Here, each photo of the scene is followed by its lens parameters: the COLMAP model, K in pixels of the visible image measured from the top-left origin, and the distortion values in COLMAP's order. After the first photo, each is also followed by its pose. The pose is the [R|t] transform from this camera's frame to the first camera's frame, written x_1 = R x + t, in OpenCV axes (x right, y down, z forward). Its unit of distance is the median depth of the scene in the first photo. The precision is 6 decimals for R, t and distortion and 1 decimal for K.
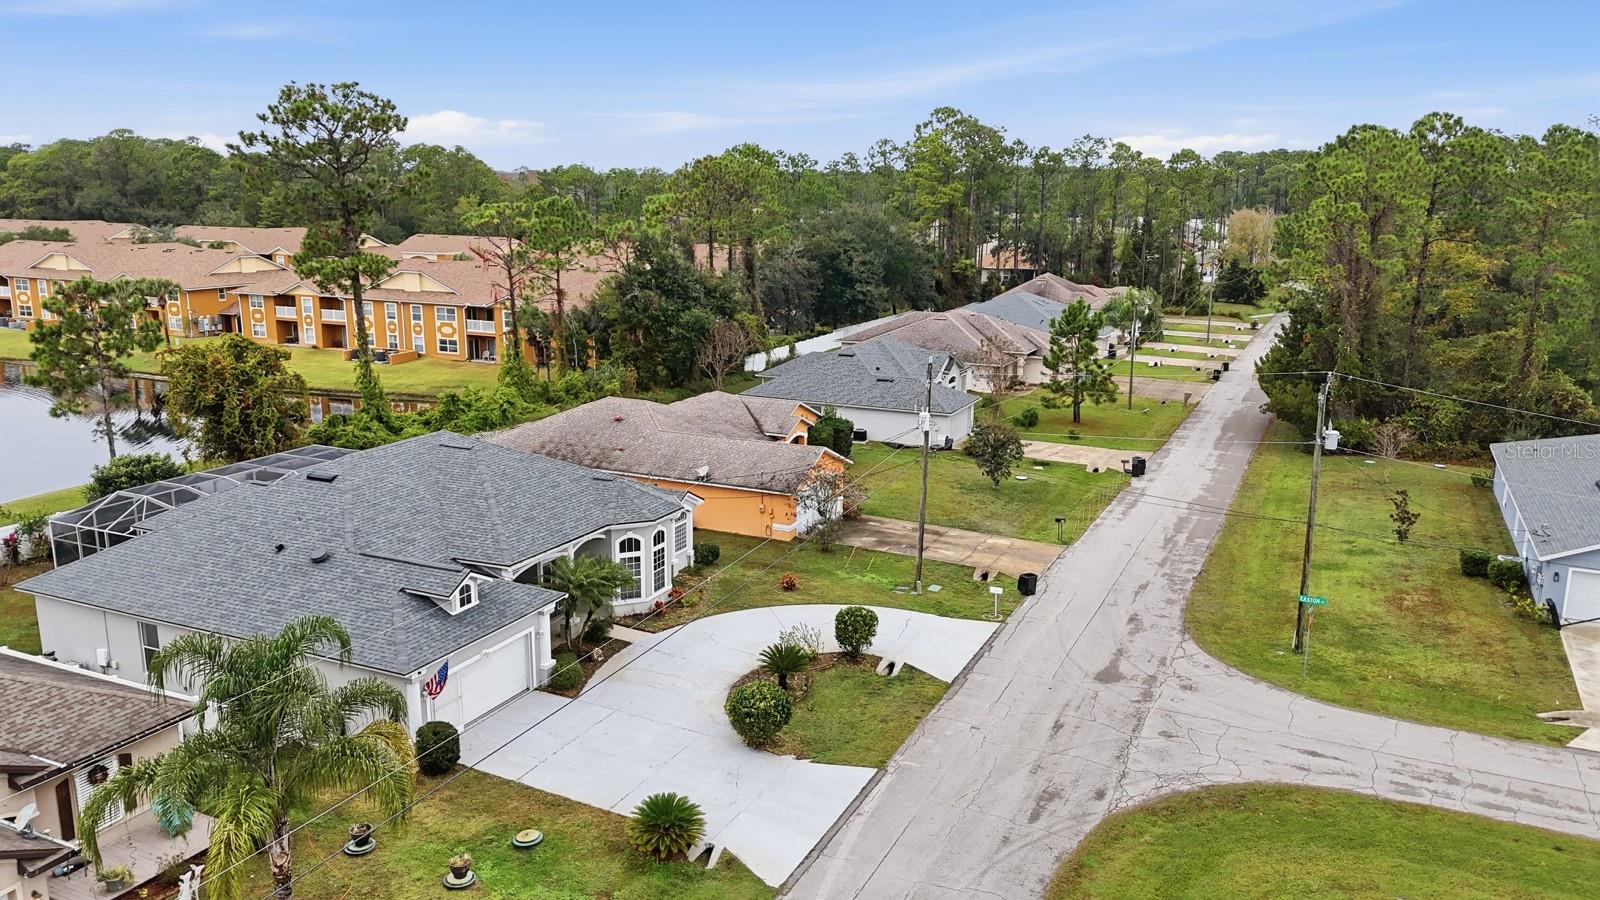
lens RADIAL K [[1168.0, 0, 804.5], [0, 1168.0, 446.4], [0, 0, 1]] dist [0.106572, -0.115319]
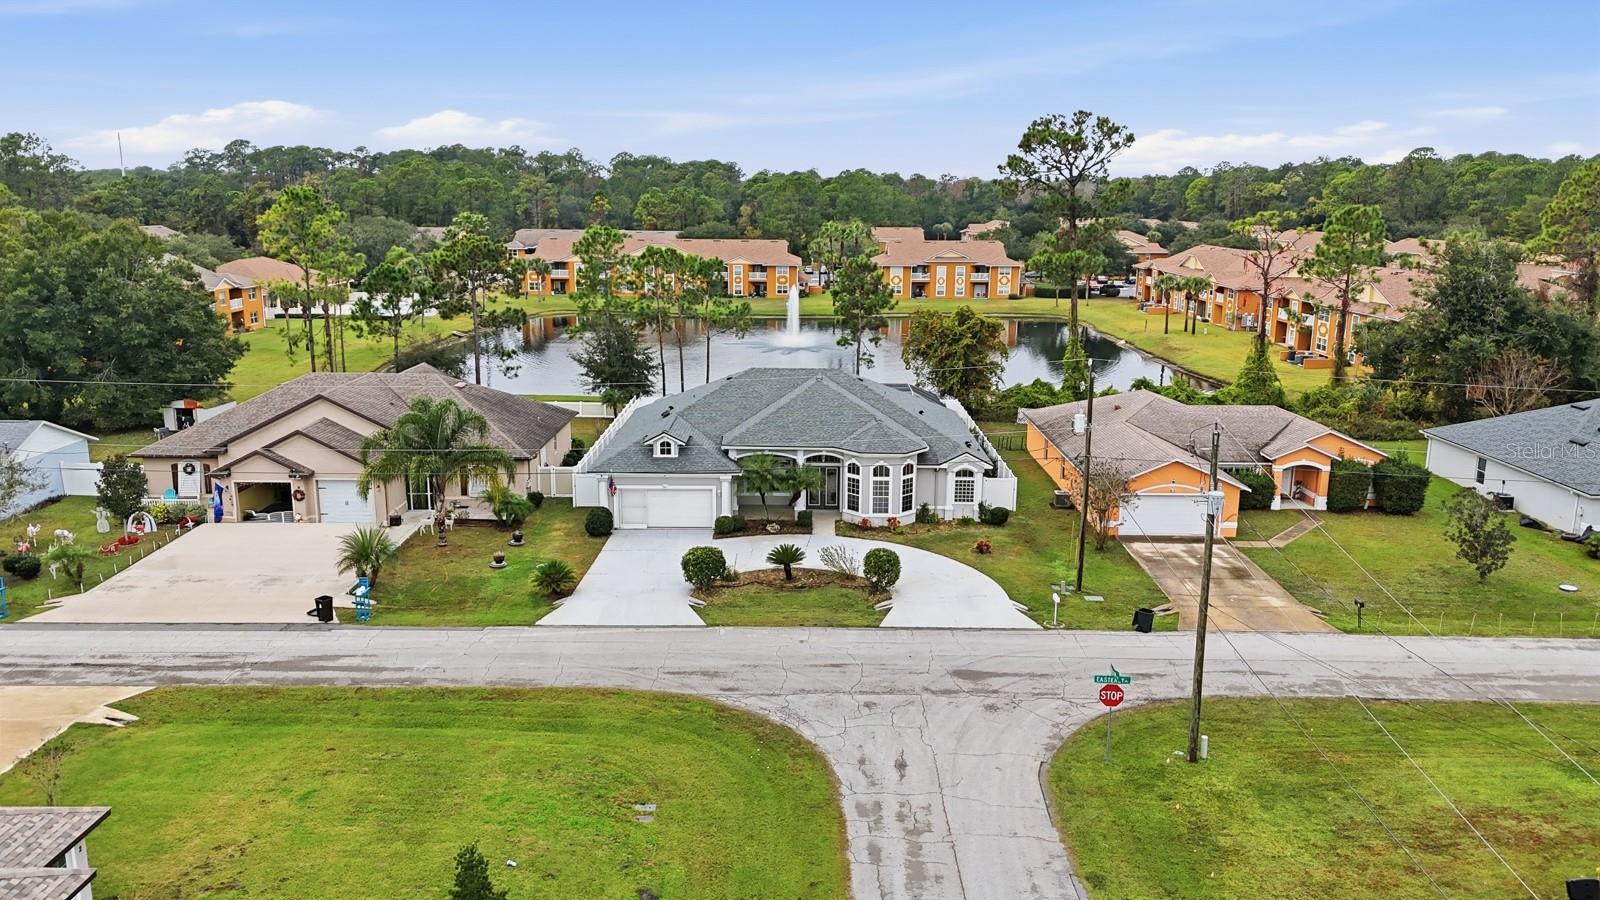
lens RADIAL K [[1157.7, 0, 805.7], [0, 1157.7, 448.1], [0, 0, 1]] dist [0.148266, -0.180801]
pose [[0.428015, 0.187911, -0.884021, 0.937295], [-0.199471, 0.973666, 0.110390, -0.067492], [0.881485, 0.129088, 0.454226, 0.360671]]
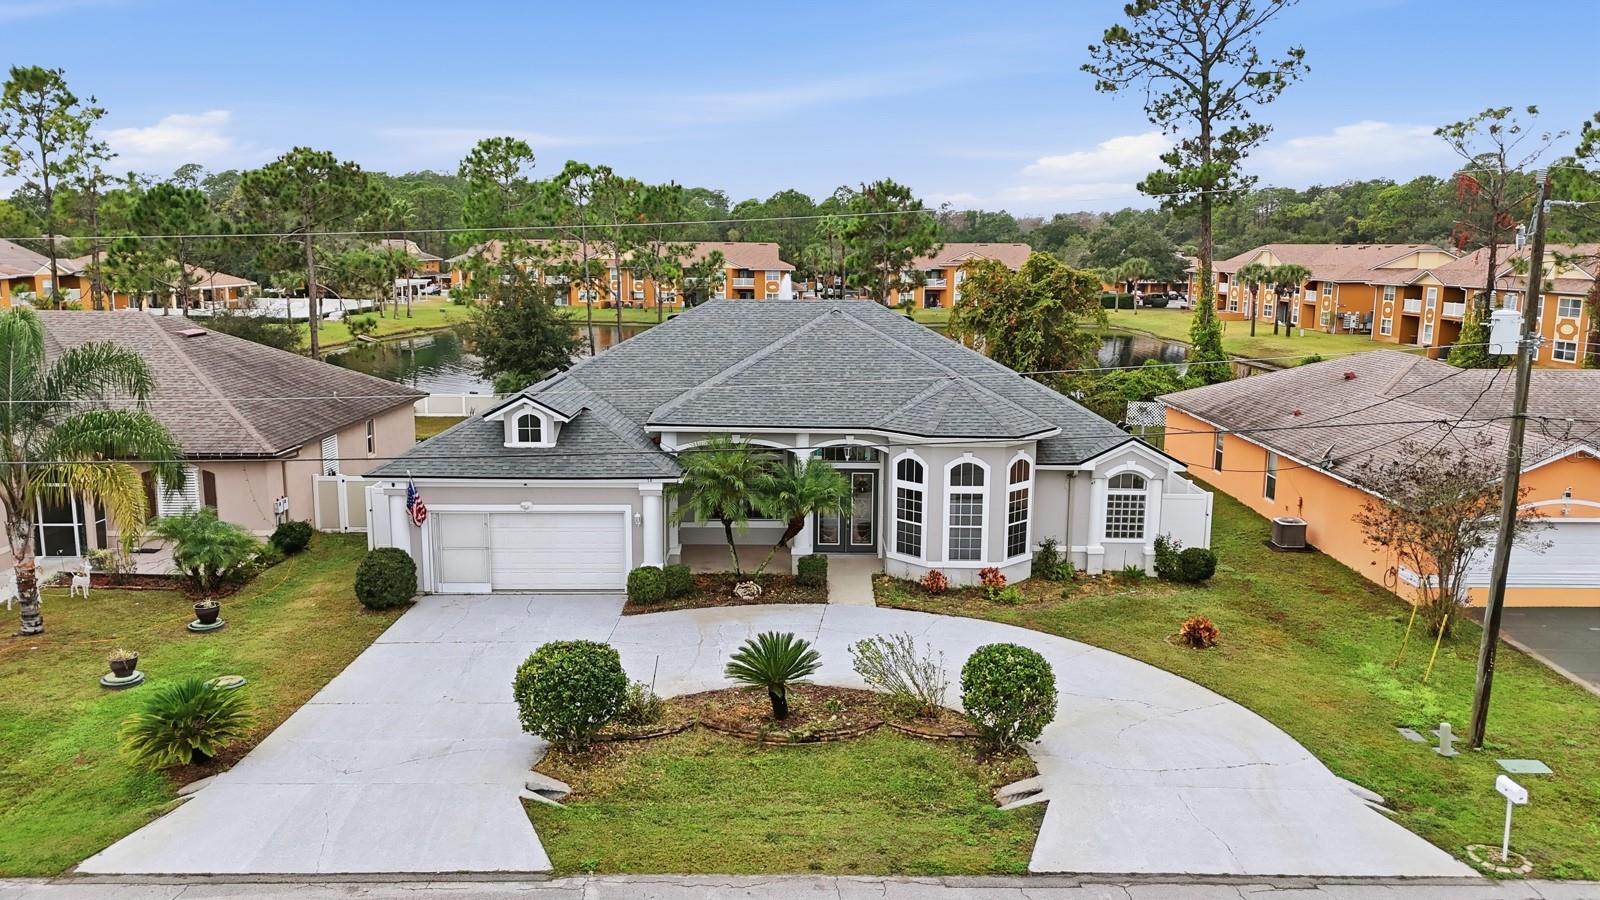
lens RADIAL K [[1168.0, 0, 804.5], [0, 1168.0, 446.4], [0, 0, 1]] dist [0.106572, -0.115319]
pose [[0.433763, 0.148334, -0.888733, 0.388365], [-0.198153, 0.977912, 0.066506, 0.039184], [0.878968, 0.147257, 0.453575, 0.641216]]
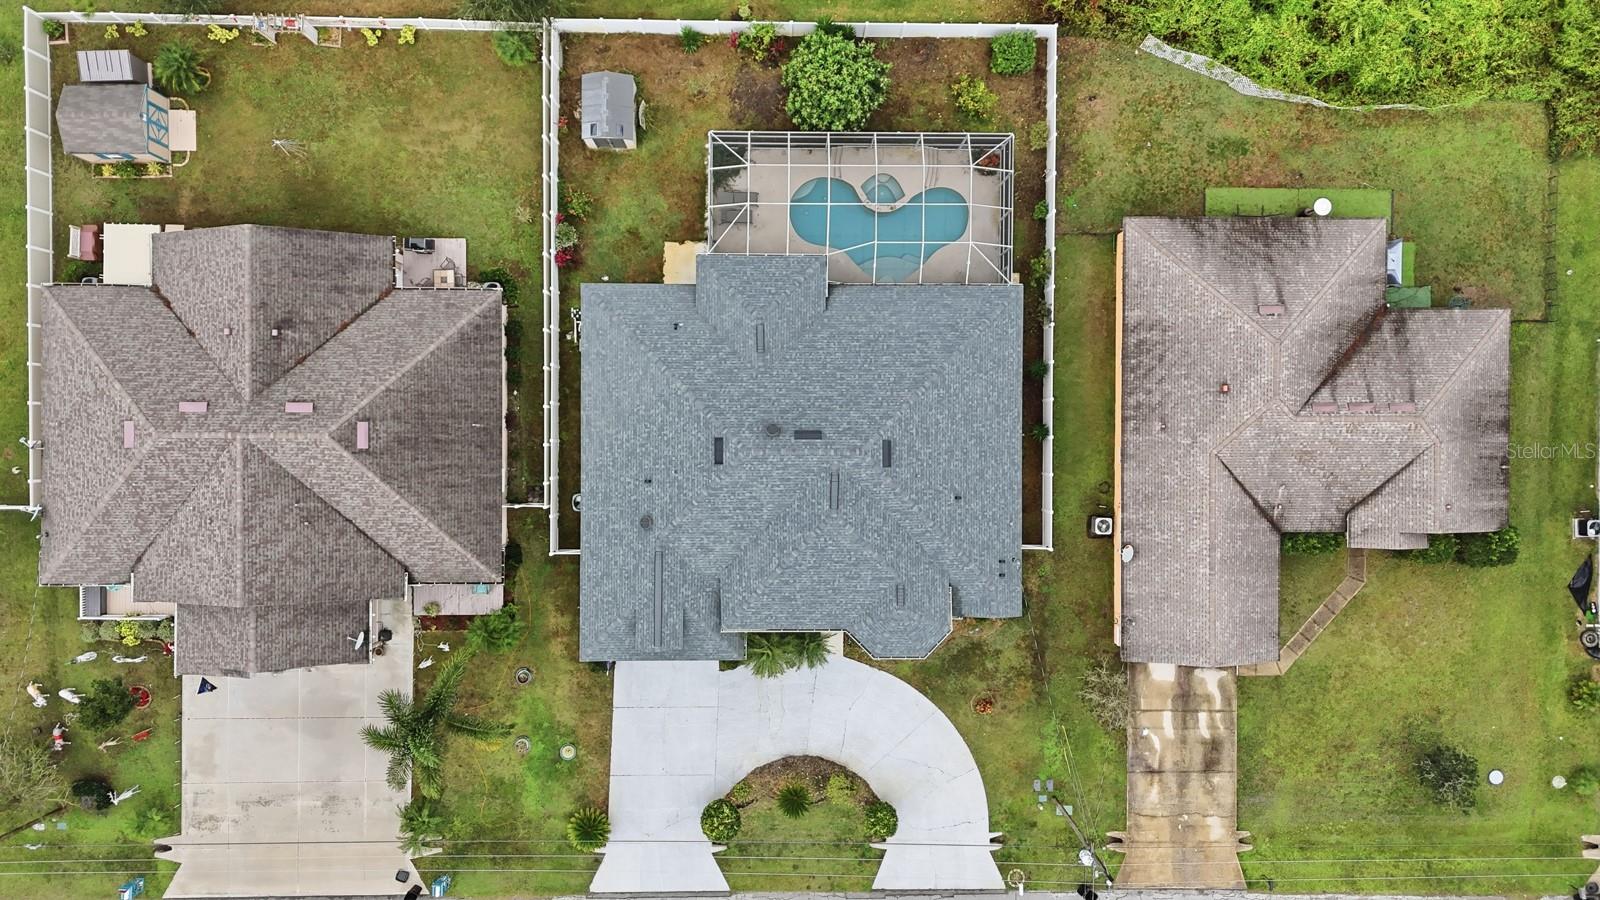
lens RADIAL K [[1168.0, 0, 804.5], [0, 1168.0, 446.4], [0, 0, 1]] dist [0.106572, -0.115319]
pose [[0.423732, 0.905705, 0.012223, -0.354578], [-0.217028, 0.088416, 0.972153, -1.050066], [0.879403, -0.414586, 0.234028, 0.729882]]
